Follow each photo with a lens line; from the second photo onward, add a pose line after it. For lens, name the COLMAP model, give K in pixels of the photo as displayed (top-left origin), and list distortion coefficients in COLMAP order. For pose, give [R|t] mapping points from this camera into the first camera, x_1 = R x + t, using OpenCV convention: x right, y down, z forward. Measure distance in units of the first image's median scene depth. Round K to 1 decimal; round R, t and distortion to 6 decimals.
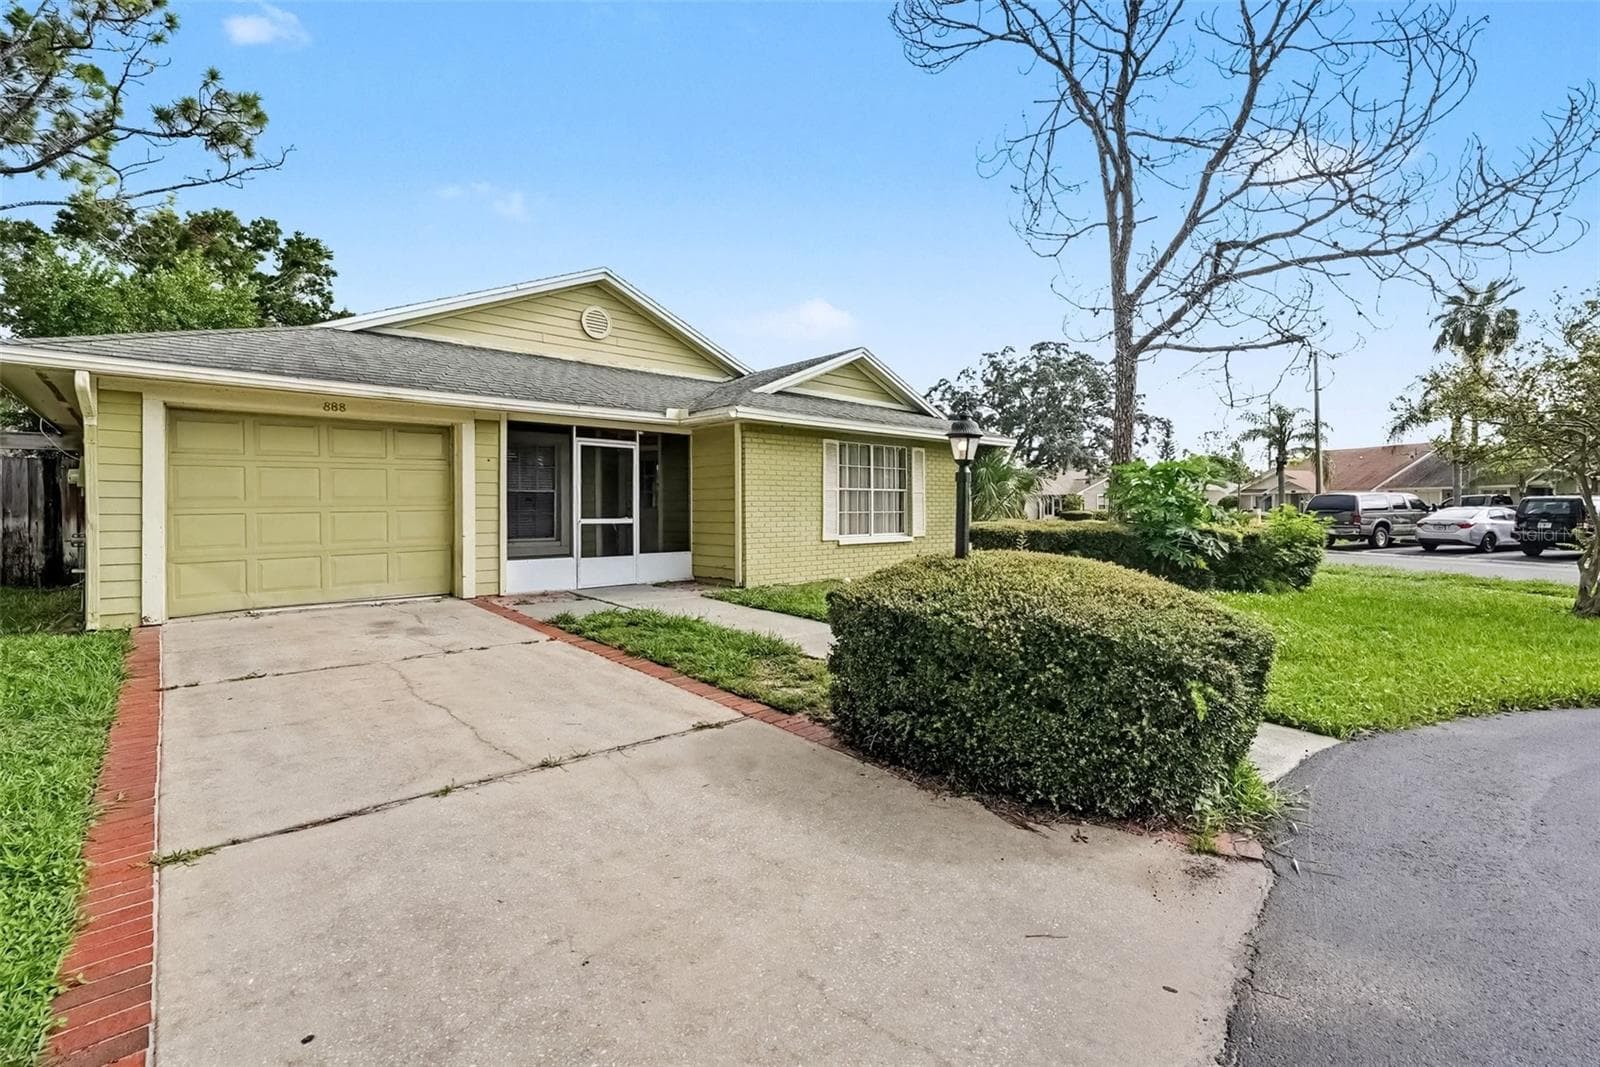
lens RADIAL K [[708.6, 0, 806.5], [0, 708.6, 498.0], [0, 0, 1]] dist [0.000588, 0.000174]
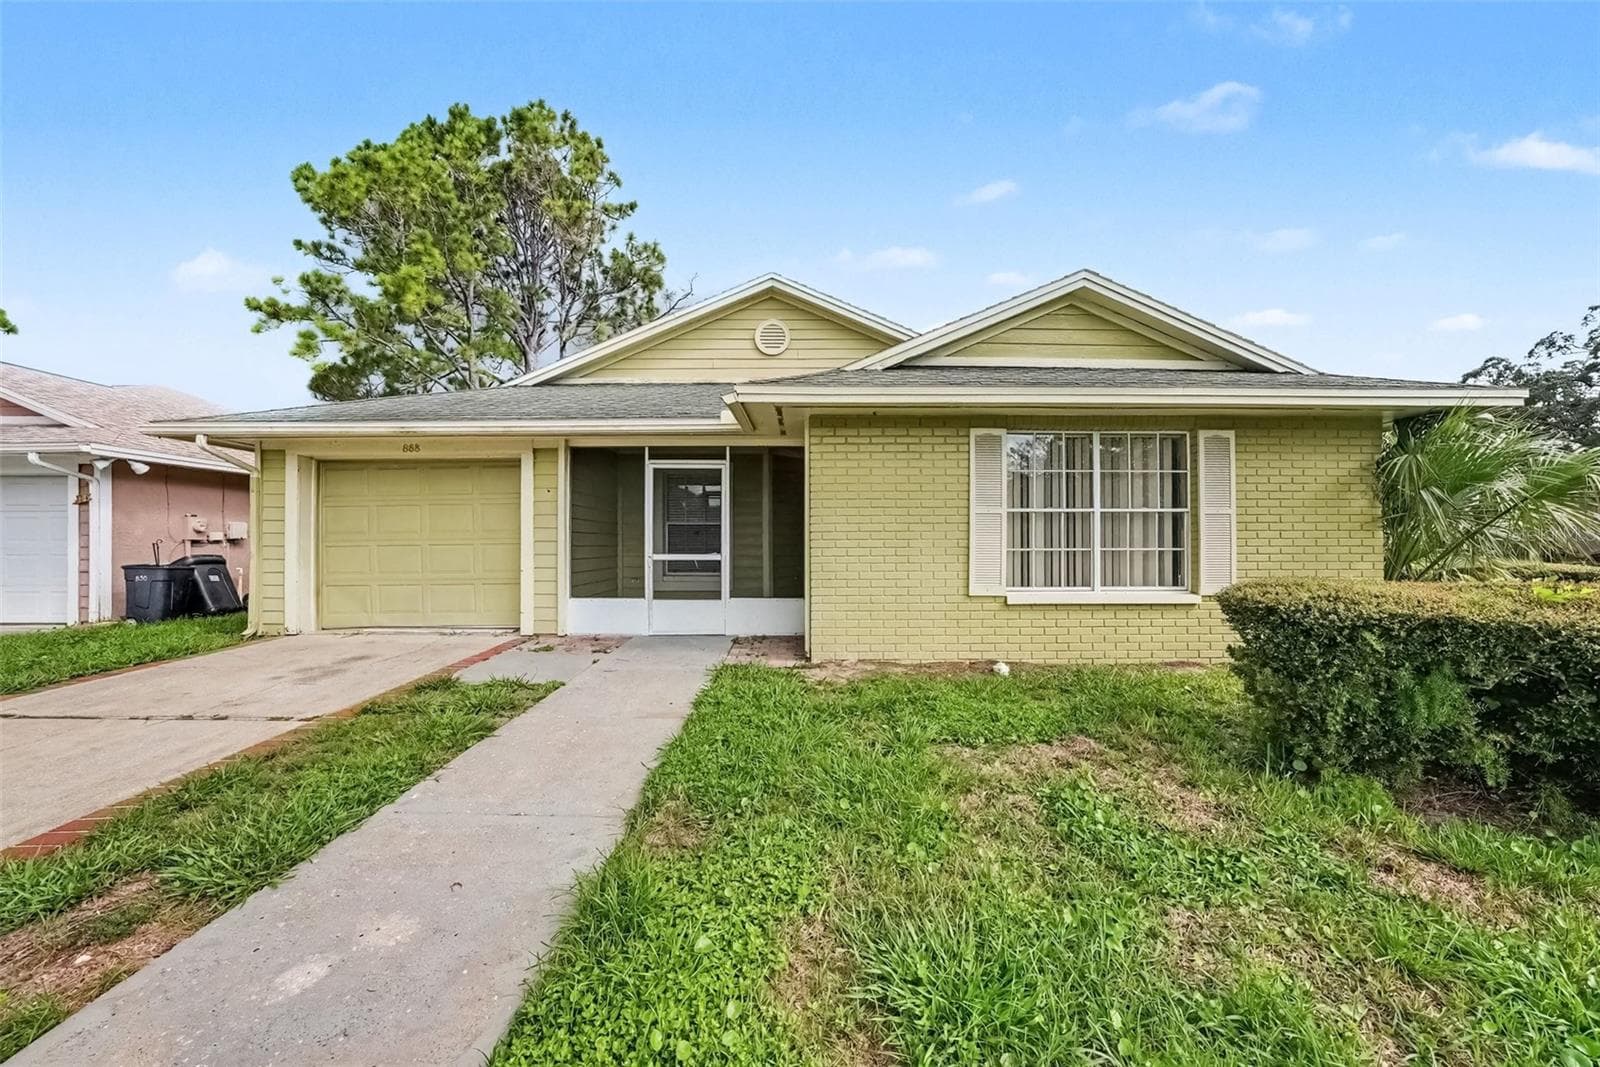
lens RADIAL K [[566.2, 0, 800.0], [0, 566.2, 533.5], [0, 0, 1]] dist [-0.017210, 0.000042]
pose [[0.733359, -0.007086, -0.679805, 0.262604], [0.009101, 0.999958, -0.000605, 0.005989], [0.679781, -0.005744, 0.733393, 0.579247]]
